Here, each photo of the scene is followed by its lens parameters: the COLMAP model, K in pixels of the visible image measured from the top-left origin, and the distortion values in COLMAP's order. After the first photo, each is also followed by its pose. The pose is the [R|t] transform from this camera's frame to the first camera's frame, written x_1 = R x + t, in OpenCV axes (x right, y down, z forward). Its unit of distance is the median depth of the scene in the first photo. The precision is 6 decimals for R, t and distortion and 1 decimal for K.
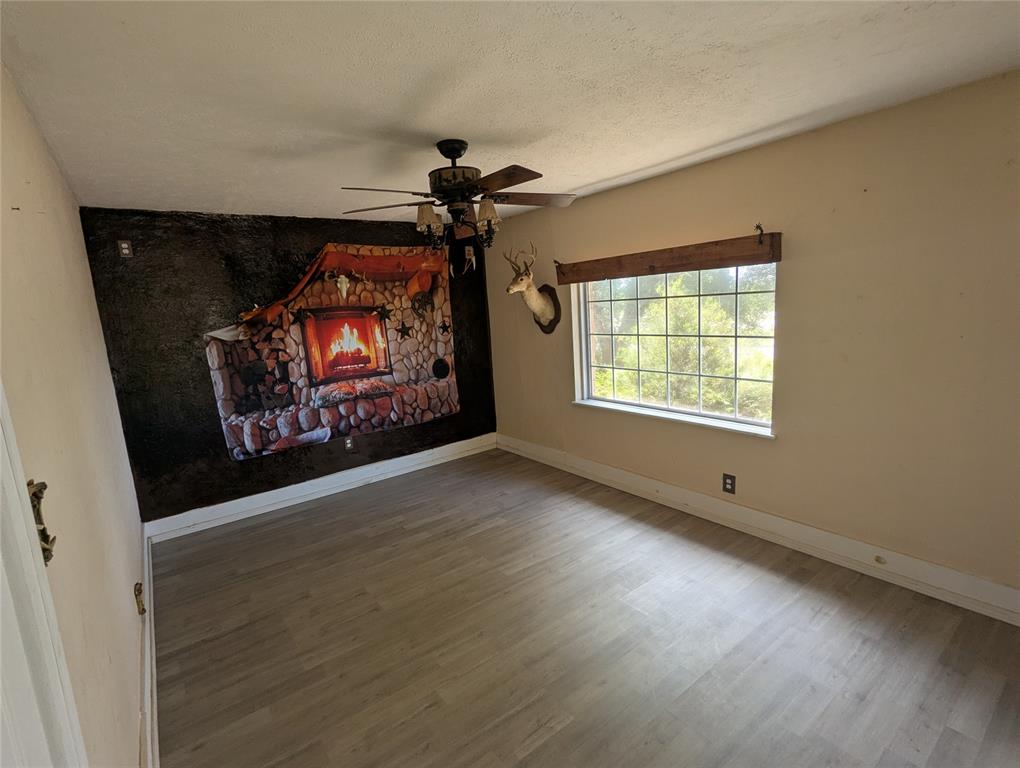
lens RADIAL K [[483.3, 0, 504.8], [0, 483.3, 383.7], [0, 0, 1]] dist [-0.001731, -0.000517]
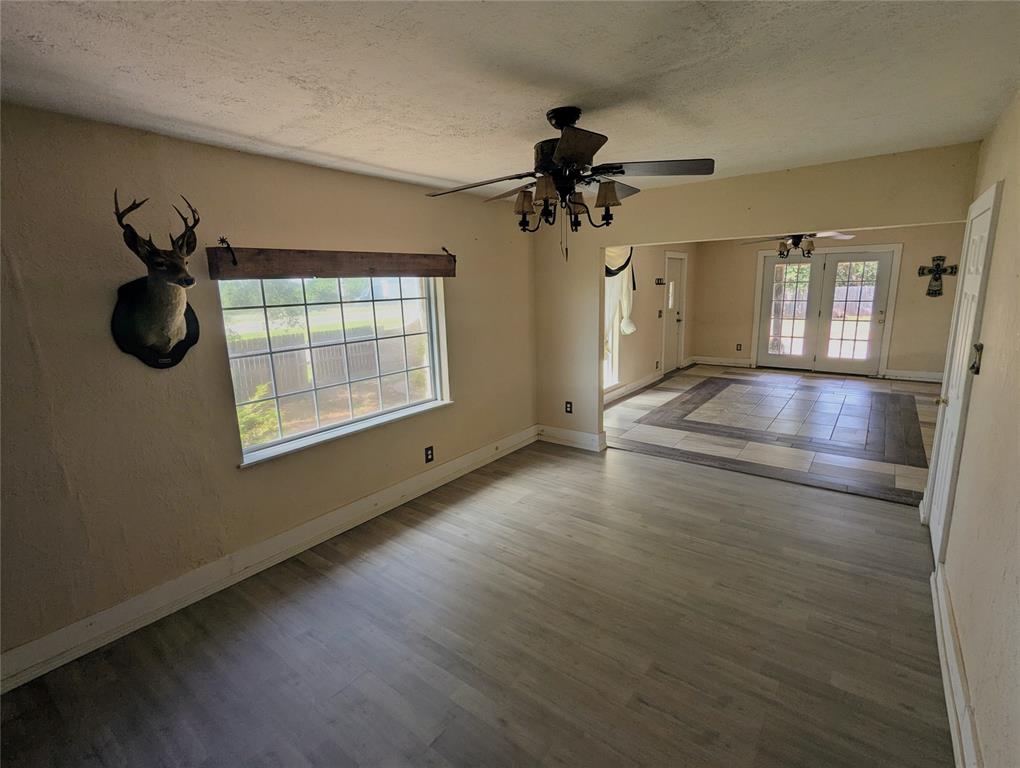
lens RADIAL K [[483.3, 0, 504.8], [0, 483.3, 383.7], [0, 0, 1]] dist [-0.001731, -0.000517]
pose [[-0.262599, -0.128518, 0.956308, -0.546222], [0.203203, 0.961498, 0.185015, -0.113462], [-0.943266, 0.242909, -0.226373, 0.788275]]
